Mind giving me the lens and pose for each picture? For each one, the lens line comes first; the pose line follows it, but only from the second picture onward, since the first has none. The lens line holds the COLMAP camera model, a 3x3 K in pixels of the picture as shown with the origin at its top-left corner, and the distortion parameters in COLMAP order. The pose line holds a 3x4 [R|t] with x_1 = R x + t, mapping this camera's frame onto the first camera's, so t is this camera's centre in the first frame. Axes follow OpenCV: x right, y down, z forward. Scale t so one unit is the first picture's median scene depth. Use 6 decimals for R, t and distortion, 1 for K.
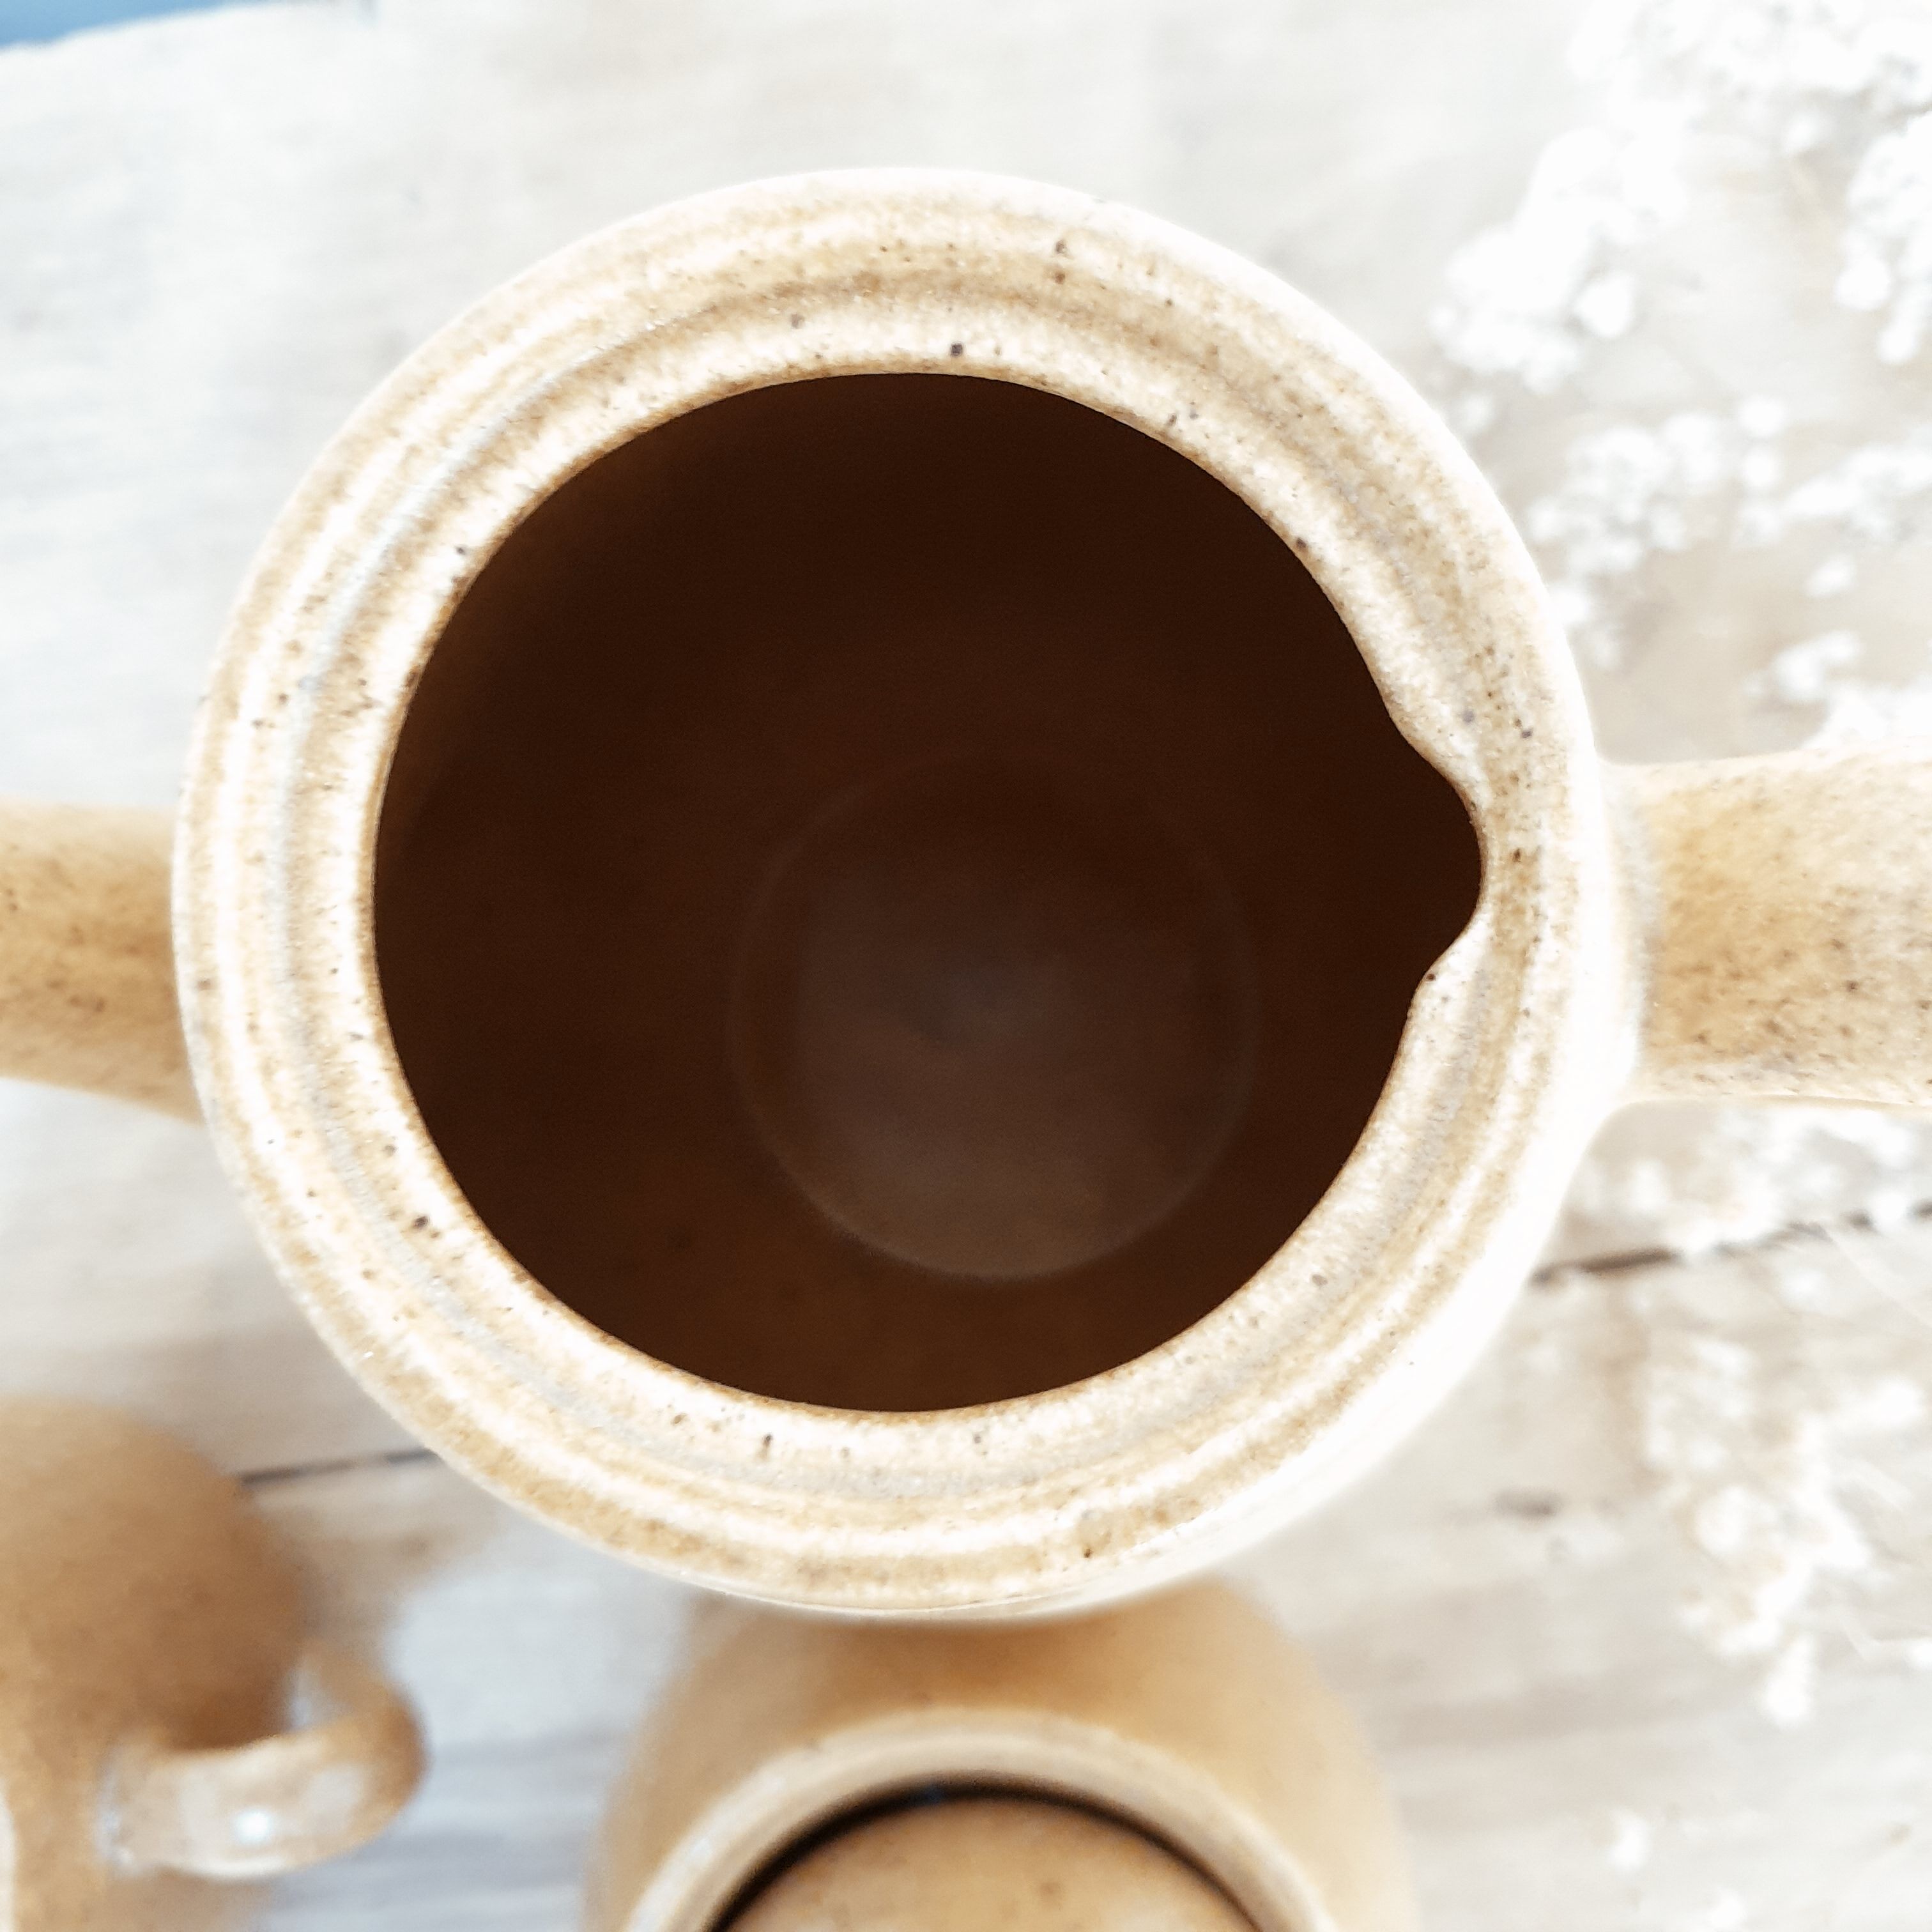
lens RADIAL K [[2158.0, 0, 982.8], [0, 2158.0, 968.2], [0, 0, 1]] dist [0.115829, -0.463616]
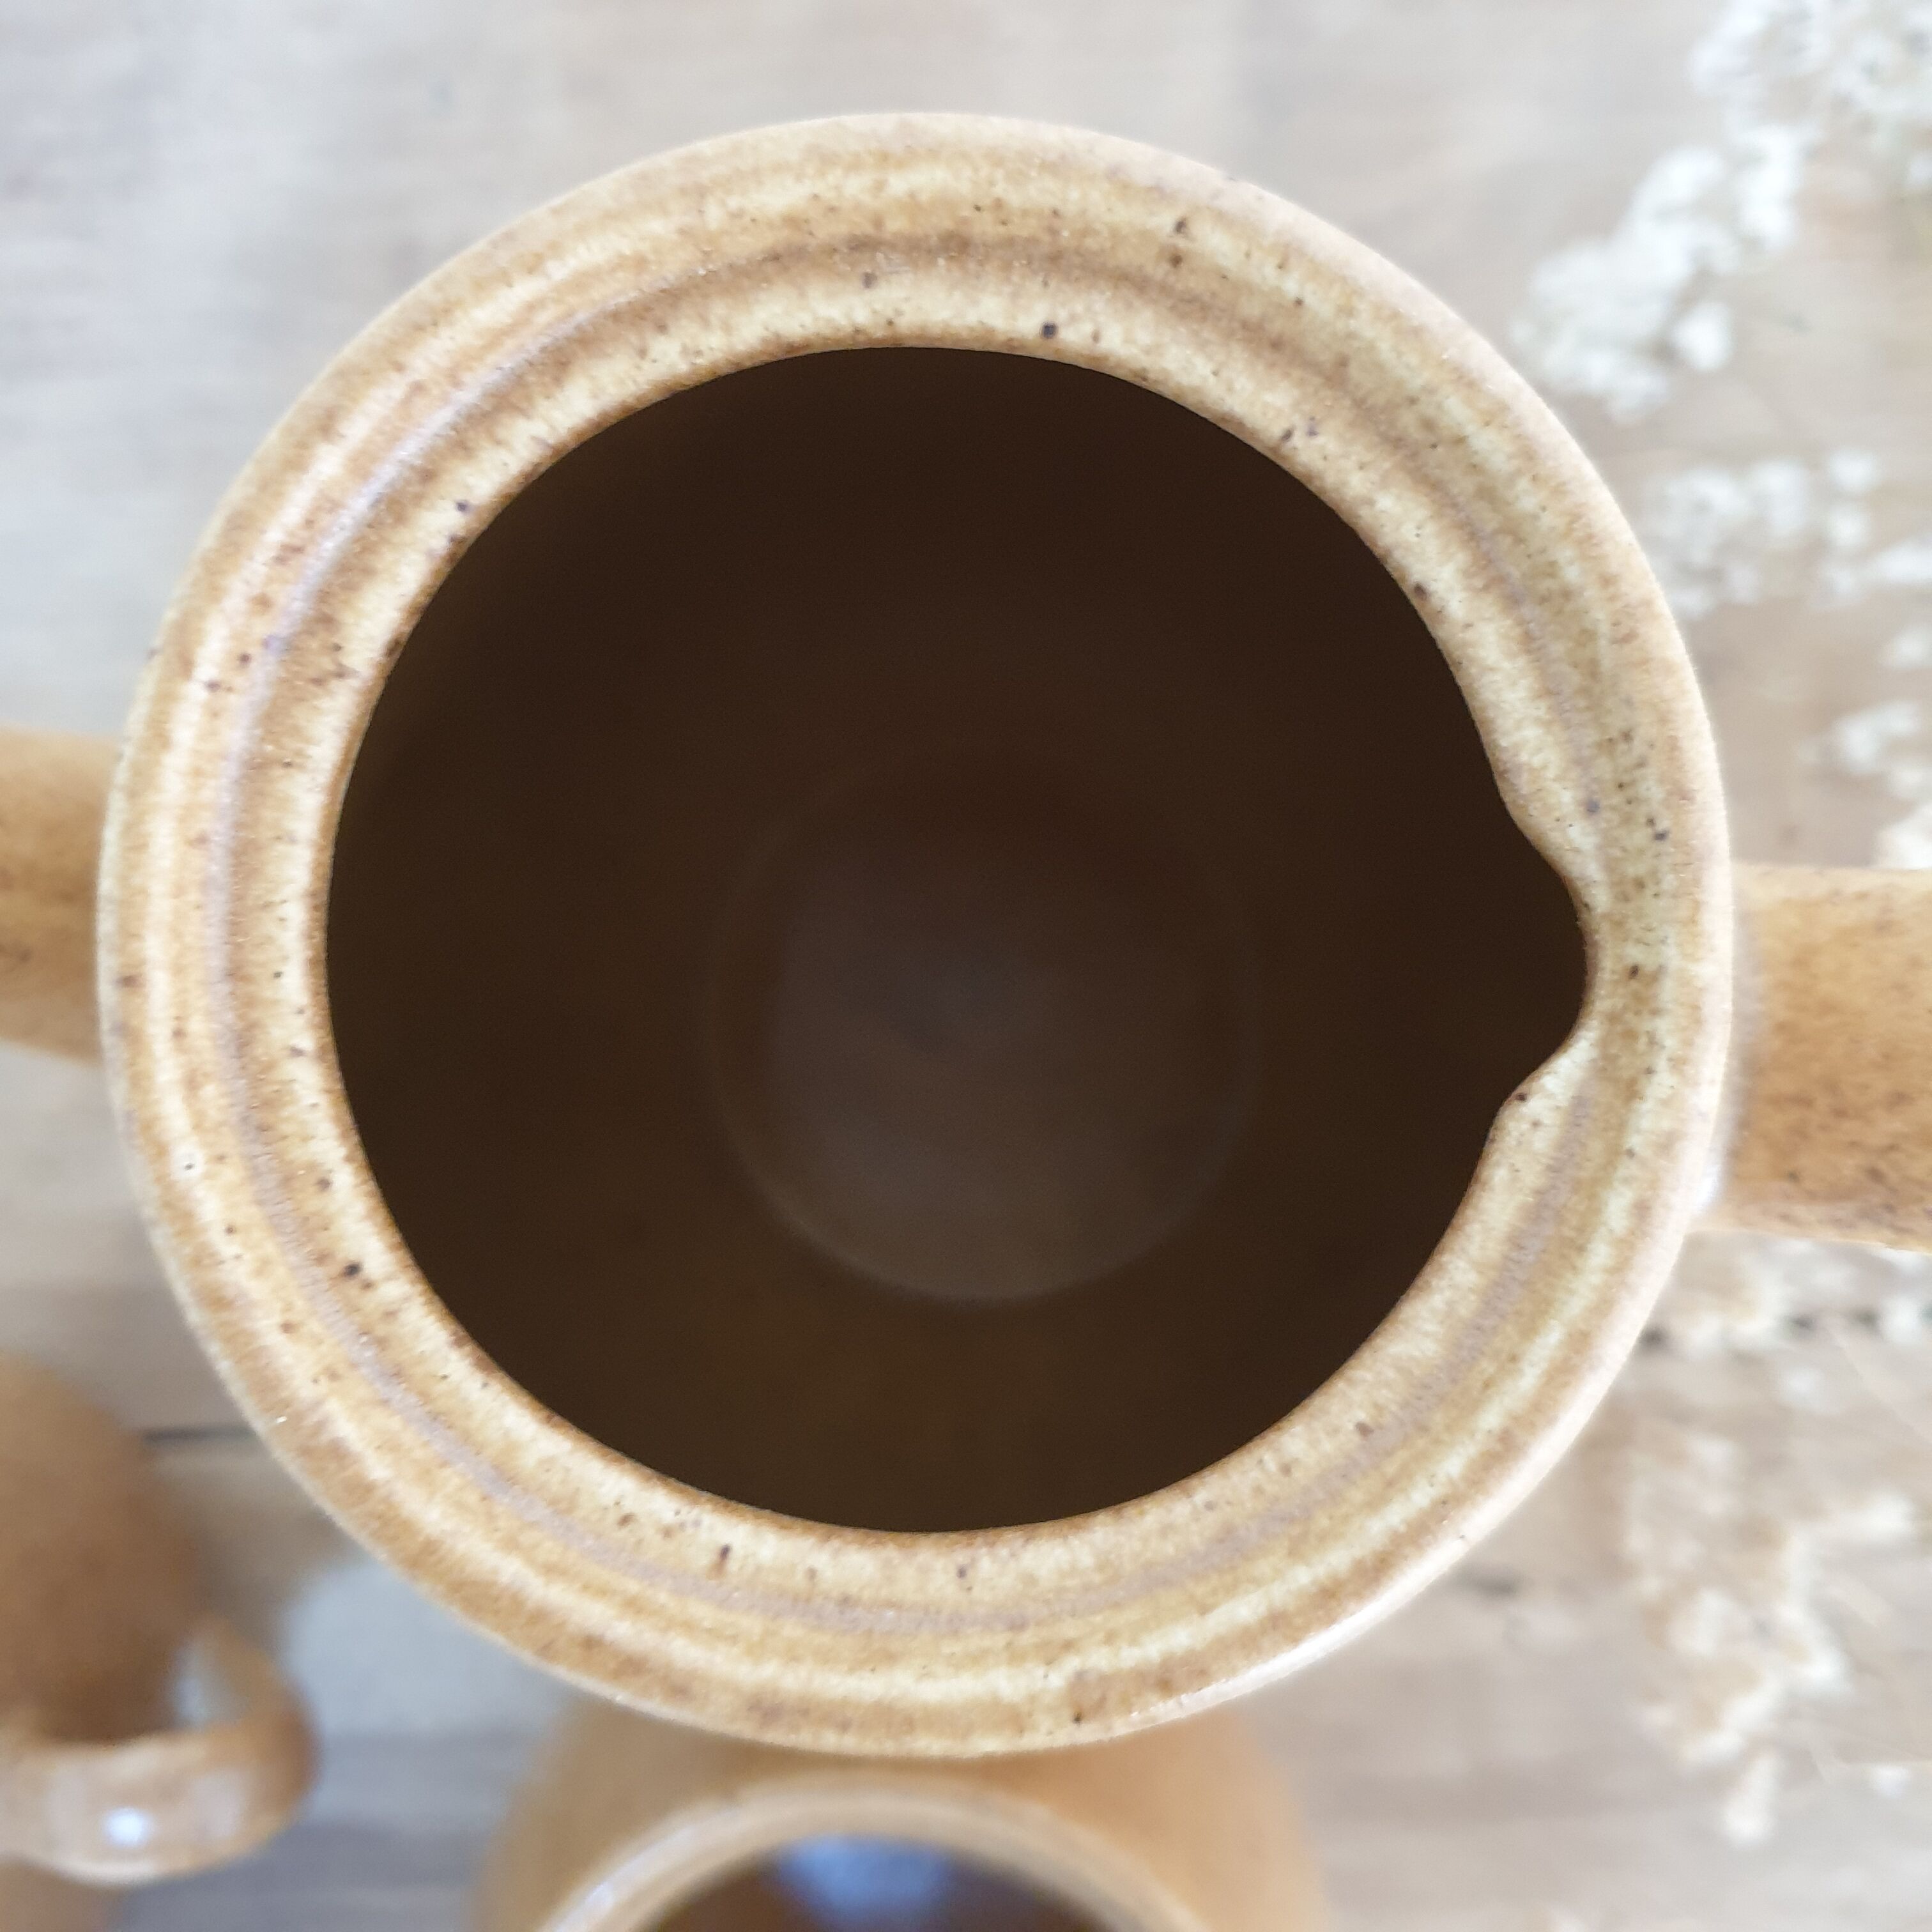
lens RADIAL K [[2104.9, 0, 966.0], [0, 2104.9, 966.0], [0, 0, 1]] dist [-0.018028, -0.040176]
pose [[0.995647, 0.090539, 0.022149, -0.041524], [-0.091217, 0.995324, 0.031767, -0.055059], [-0.019169, -0.033649, 0.999250, 0.150040]]
